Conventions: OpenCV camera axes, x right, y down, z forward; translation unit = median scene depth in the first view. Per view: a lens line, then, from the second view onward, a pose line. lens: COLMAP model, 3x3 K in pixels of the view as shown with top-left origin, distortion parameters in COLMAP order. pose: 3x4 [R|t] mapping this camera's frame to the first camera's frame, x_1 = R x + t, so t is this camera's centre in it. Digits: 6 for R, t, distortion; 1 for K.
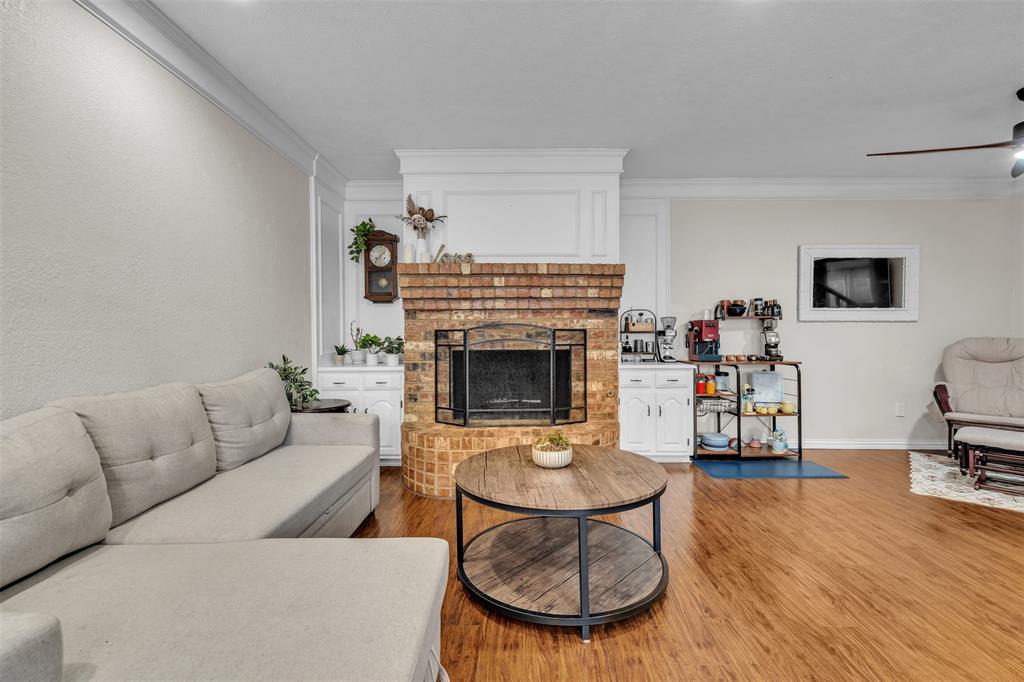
lens RADIAL K [[468.1, 0, 512.9], [0, 468.1, 334.9], [0, 0, 1]] dist [-0.000158, -0.000119]
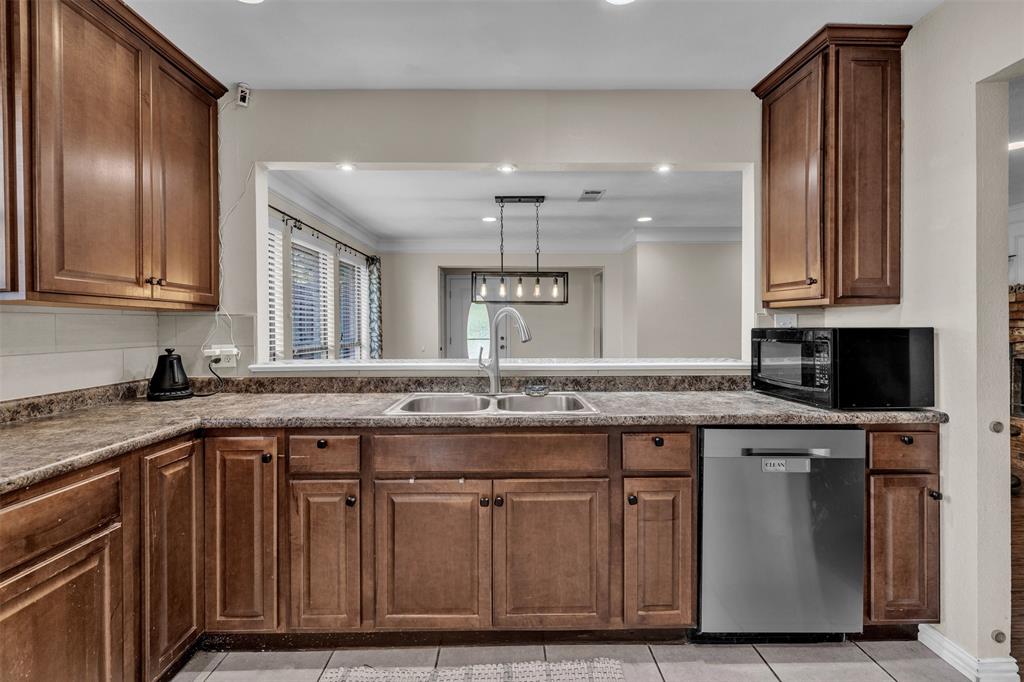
lens RADIAL K [[444.6, 0, 512.4], [0, 444.6, 329.8], [0, 0, 1]] dist [-0.003486, 0.000017]
pose [[0.030179, 0.008478, -0.999509, 1.068157], [-0.005360, 0.999951, 0.008320, -0.049548], [0.999530, 0.005106, 0.030223, -0.441524]]
